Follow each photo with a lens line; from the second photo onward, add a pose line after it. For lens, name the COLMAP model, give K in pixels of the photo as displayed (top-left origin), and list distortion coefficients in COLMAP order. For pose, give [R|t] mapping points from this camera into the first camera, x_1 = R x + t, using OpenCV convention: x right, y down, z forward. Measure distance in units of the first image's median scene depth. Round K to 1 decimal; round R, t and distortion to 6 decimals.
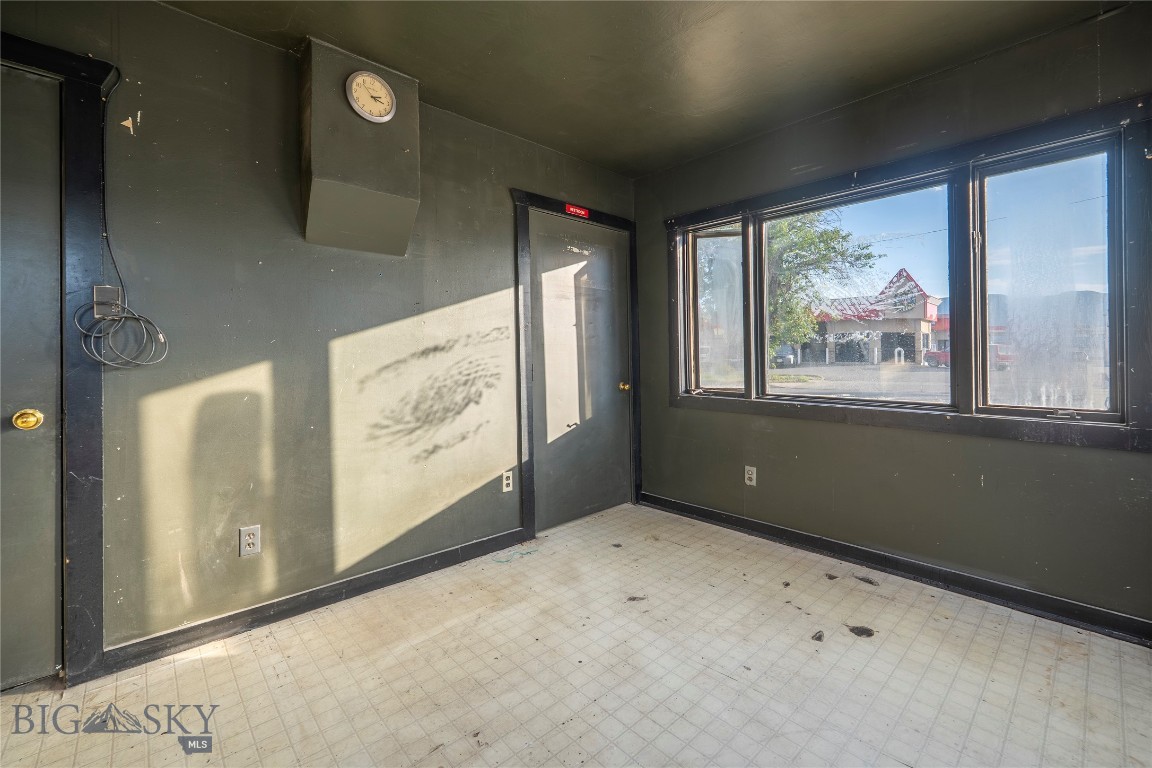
lens RADIAL K [[485.7, 0, 574.7], [0, 485.7, 355.5], [0, 0, 1]] dist [0.001038, -0.000028]
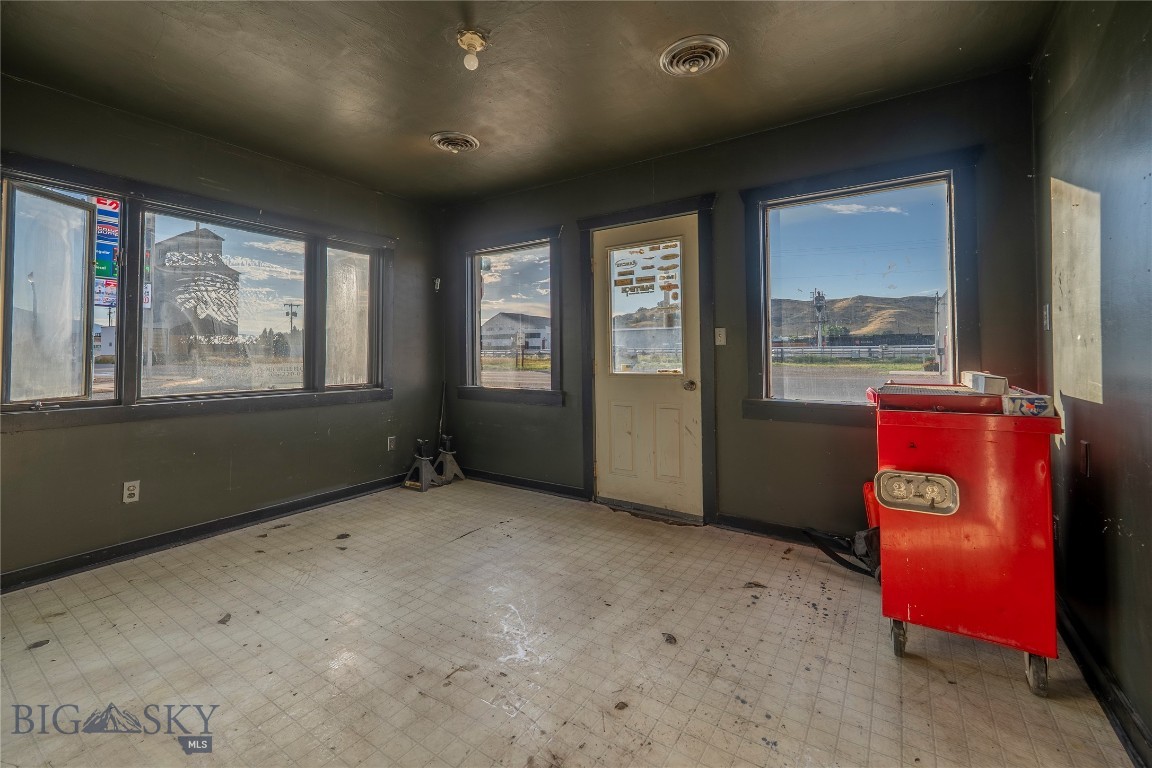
lens RADIAL K [[478.6, 0, 574.7], [0, 478.6, 336.2], [0, 0, 1]] dist [-0.000097, -0.000056]
pose [[-0.232395, 0.039802, 0.971807, -0.823805], [0.004723, 0.999197, -0.039795, 0.003881], [-0.972610, -0.004658, -0.232397, 0.503923]]
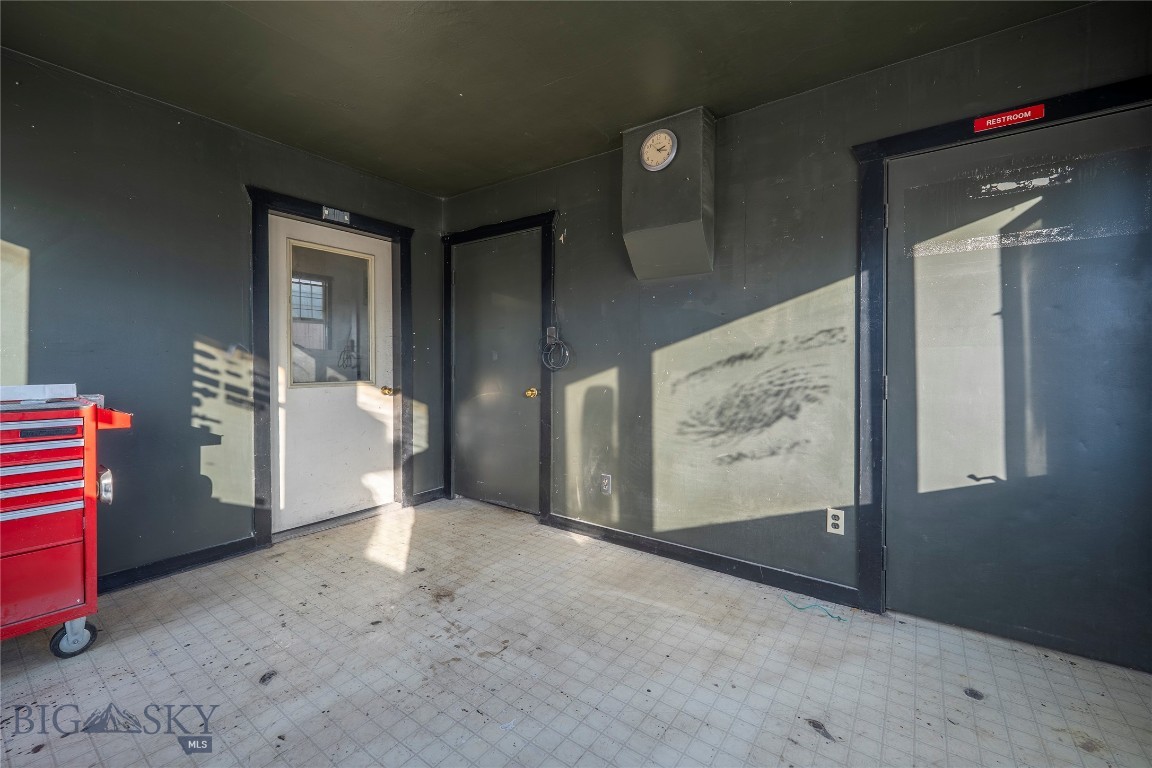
lens RADIAL K [[479.0, 0, 576.2], [0, 479.0, 371.7], [0, 0, 1]] dist [0.001699, -0.000096]
pose [[0.194835, 0.020149, -0.980629, 0.618607], [-0.002464, 0.999796, 0.020053, -0.001953], [0.980833, -0.001491, 0.194845, 0.481386]]
